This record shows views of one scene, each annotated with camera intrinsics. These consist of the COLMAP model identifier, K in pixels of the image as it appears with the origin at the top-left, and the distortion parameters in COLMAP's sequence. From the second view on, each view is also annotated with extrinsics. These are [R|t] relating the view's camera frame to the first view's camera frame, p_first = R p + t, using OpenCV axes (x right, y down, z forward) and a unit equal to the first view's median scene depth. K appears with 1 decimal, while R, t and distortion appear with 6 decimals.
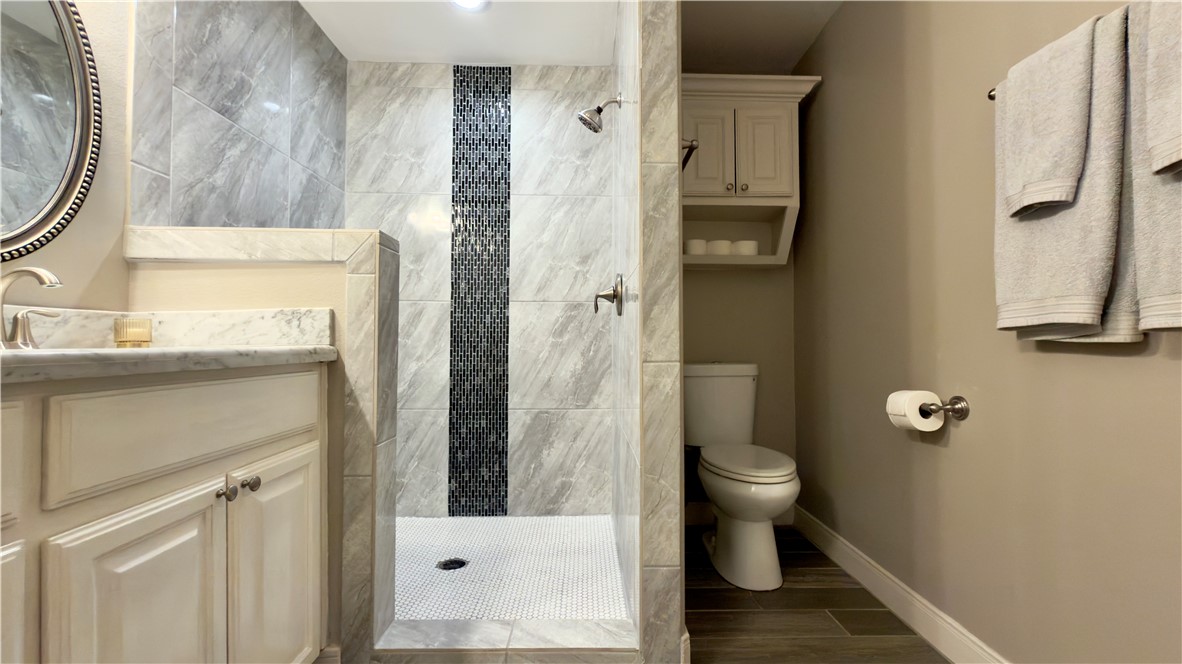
lens RADIAL K [[474.9, 0, 595.0], [0, 474.9, 331.7], [0, 0, 1]] dist [0.001765, -0.000306]
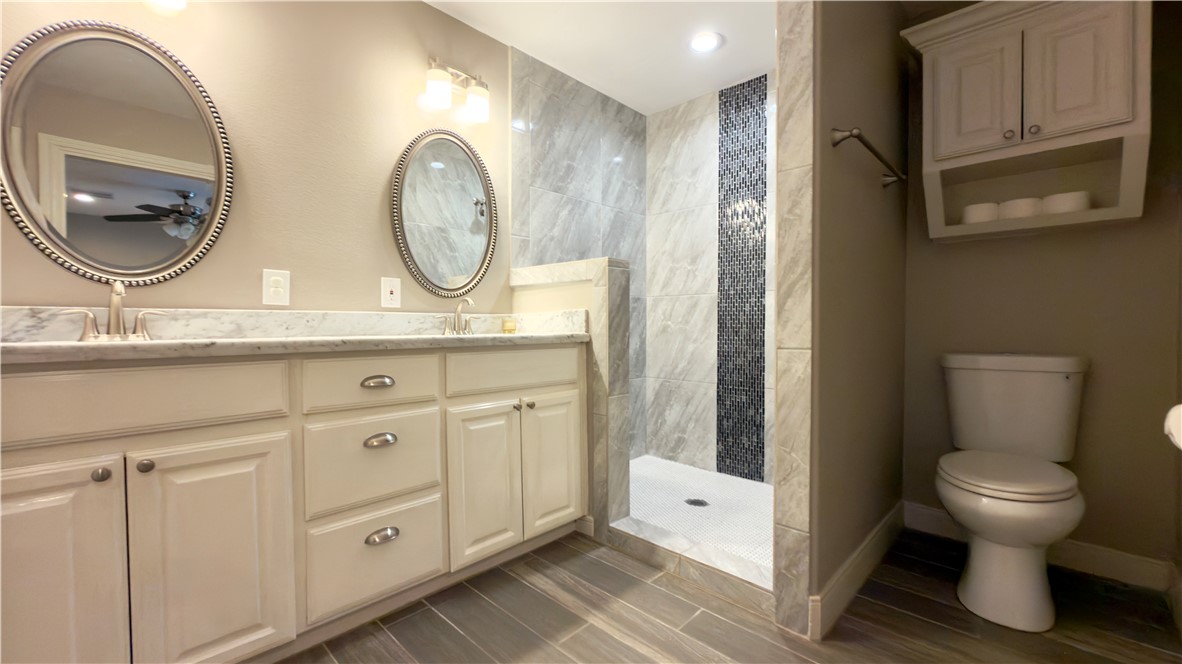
lens RADIAL K [[474.9, 0, 592.0], [0, 474.9, 330.1], [0, 0, 1]] dist [0.001765, -0.000306]
pose [[0.705488, 0.003184, -0.708715, 0.454473], [0.022020, 0.999409, 0.026410, -0.015827], [0.708380, -0.034238, 0.705001, -0.094079]]
